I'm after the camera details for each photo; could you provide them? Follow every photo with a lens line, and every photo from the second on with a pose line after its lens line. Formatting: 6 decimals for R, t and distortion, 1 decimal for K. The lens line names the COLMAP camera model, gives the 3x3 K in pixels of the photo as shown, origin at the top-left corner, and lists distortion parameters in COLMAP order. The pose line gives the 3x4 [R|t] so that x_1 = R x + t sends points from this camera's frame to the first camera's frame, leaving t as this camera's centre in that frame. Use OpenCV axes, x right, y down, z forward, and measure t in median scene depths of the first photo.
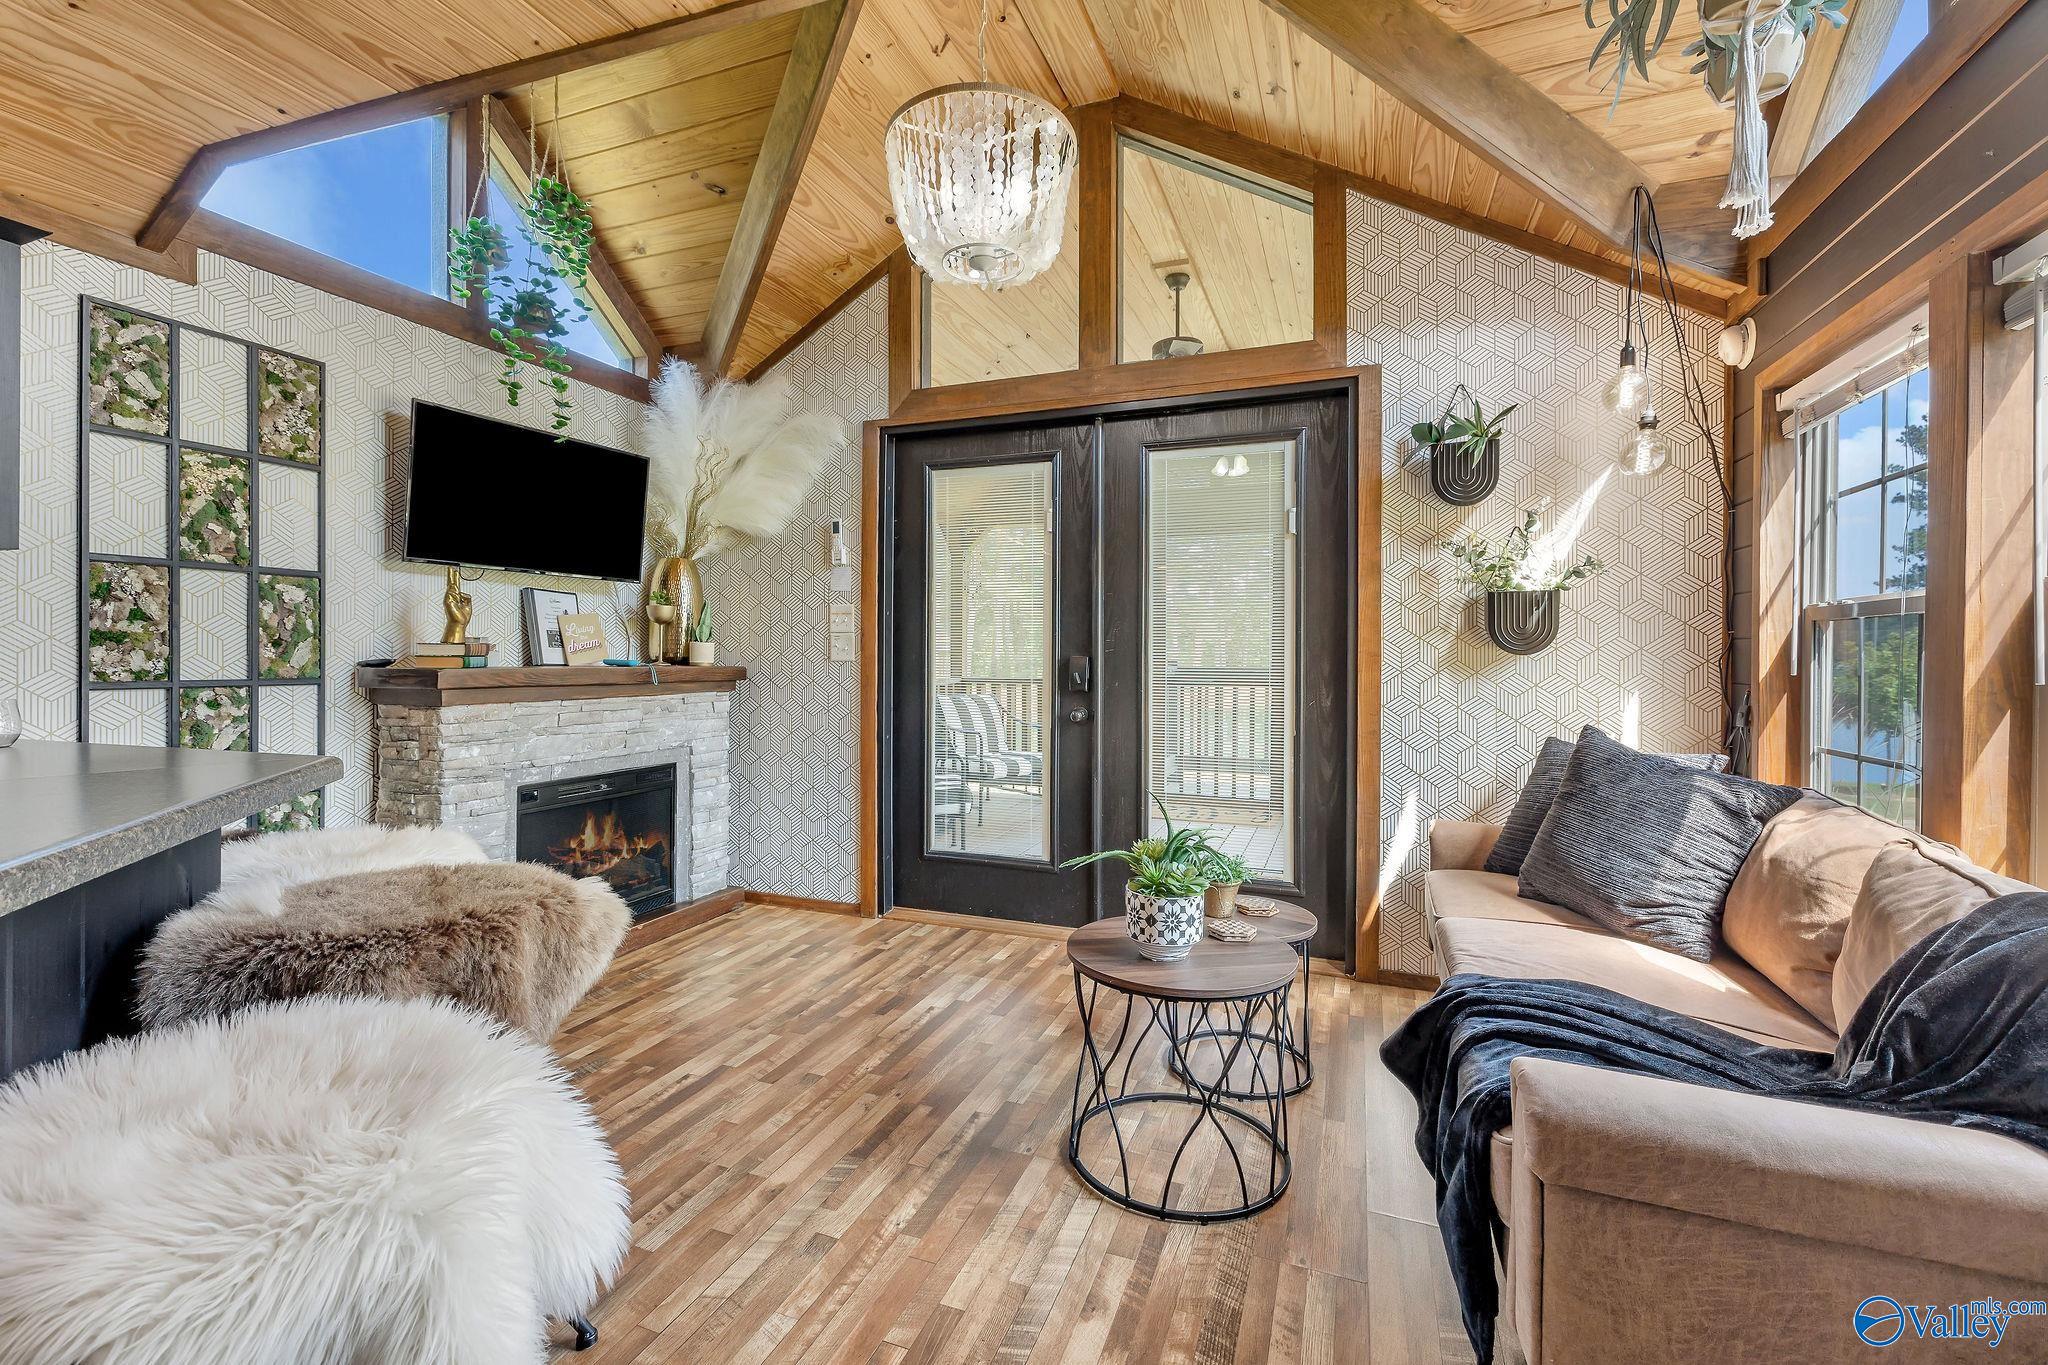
lens RADIAL K [[875.2, 0, 1016.7], [0, 875.2, 651.3], [0, 0, 1]] dist [0.000843, 0.000083]
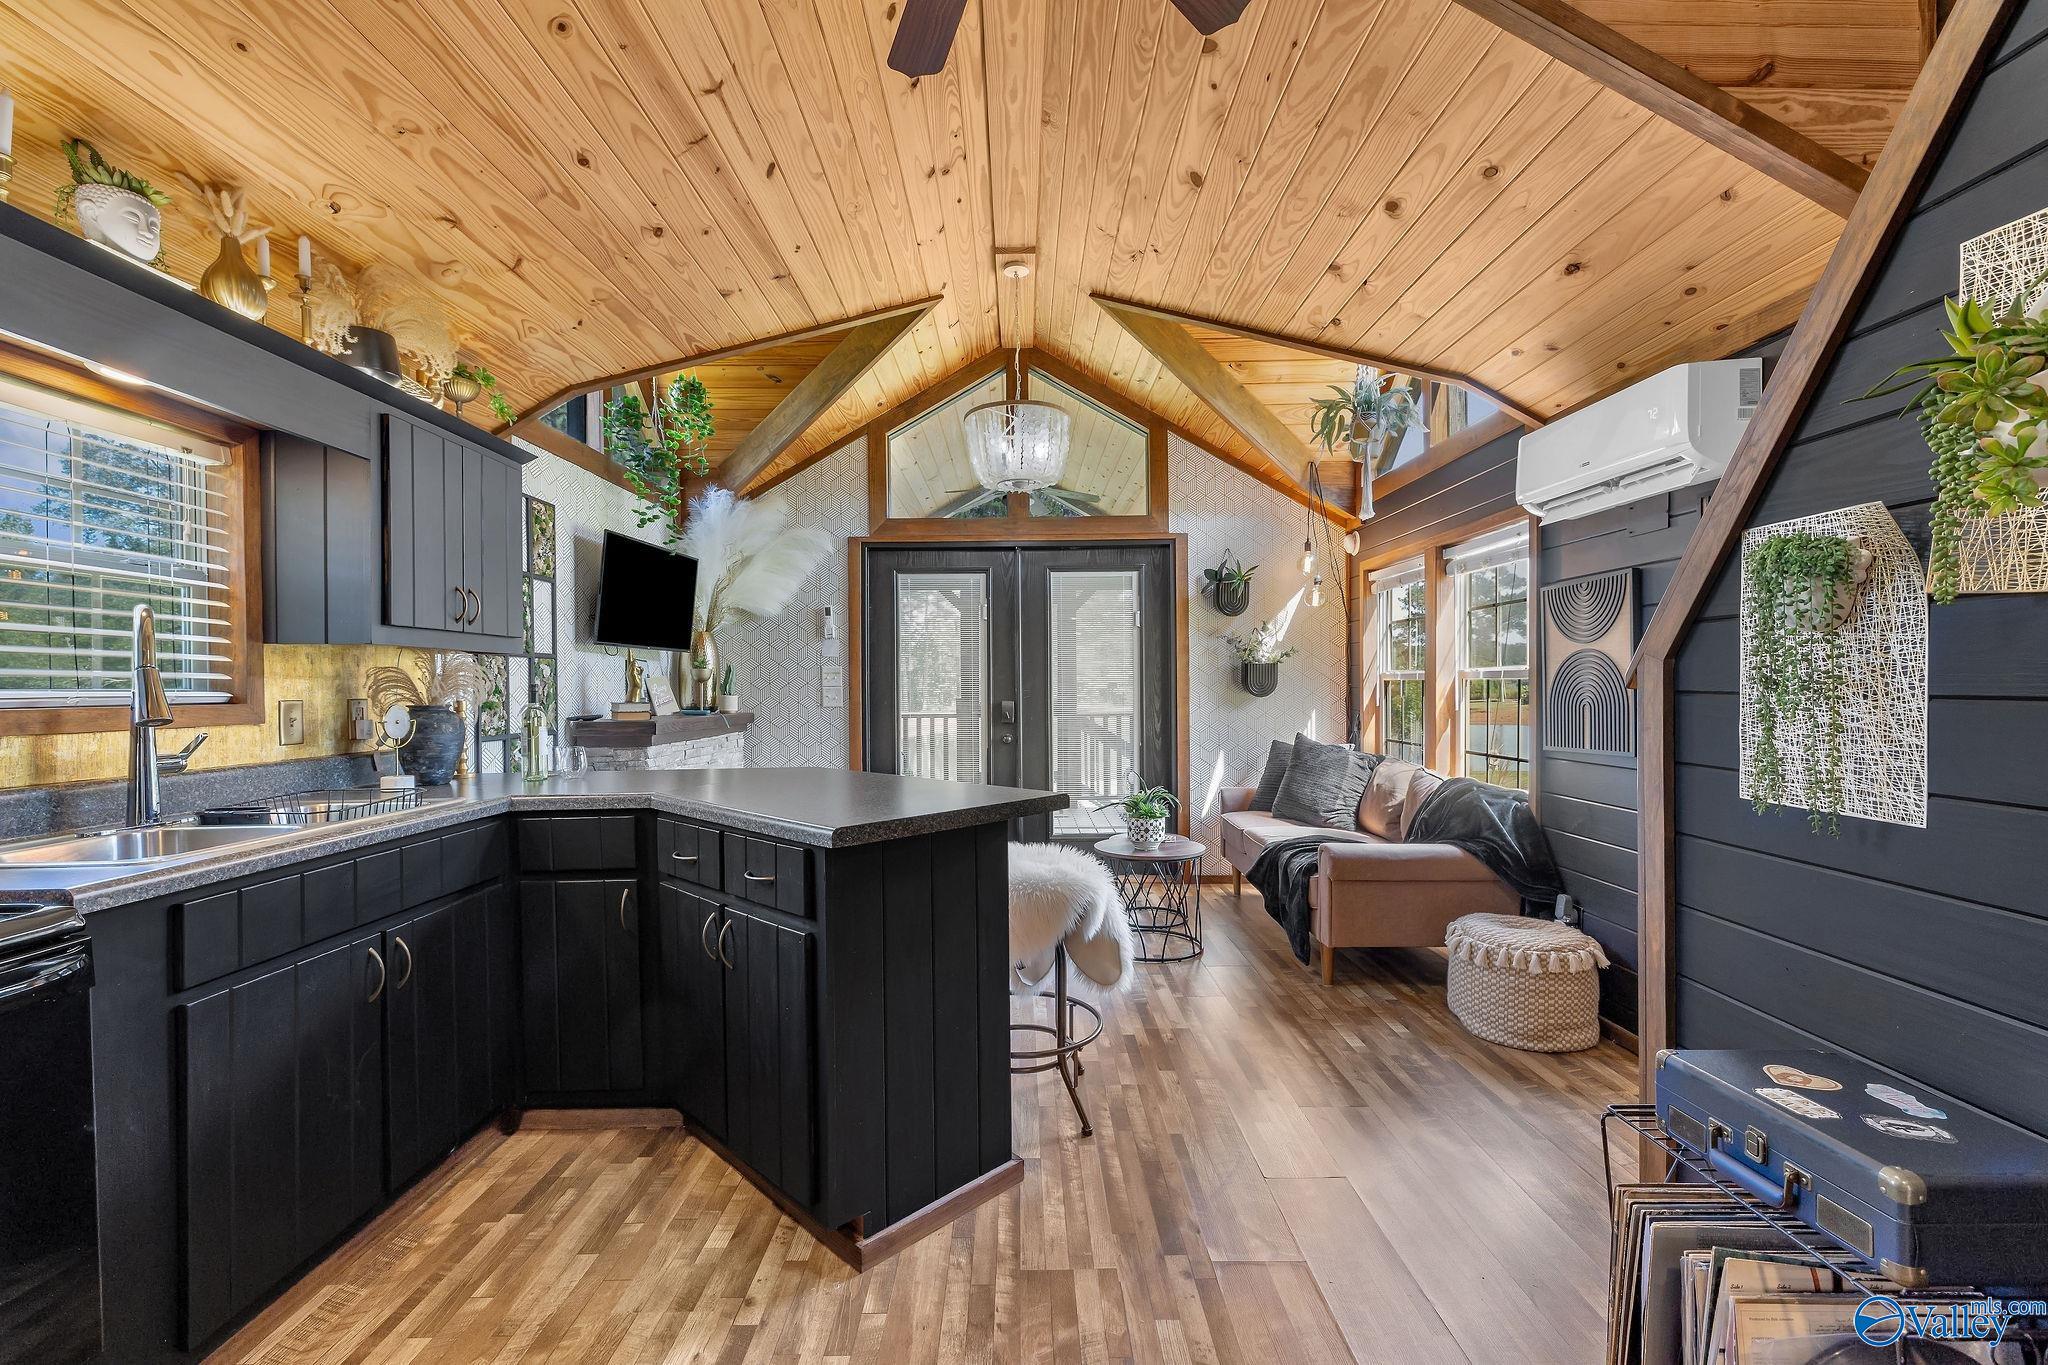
lens RADIAL K [[874.5, 0, 1024.0], [0, 874.5, 682.5], [0, 0, 1]] dist [0.002333, 0.000154]
pose [[0.928384, -0.012269, 0.371421, -0.618292], [0.012048, 0.999923, 0.002917, -0.040399], [-0.371428, 0.001766, 0.928460, -0.580948]]
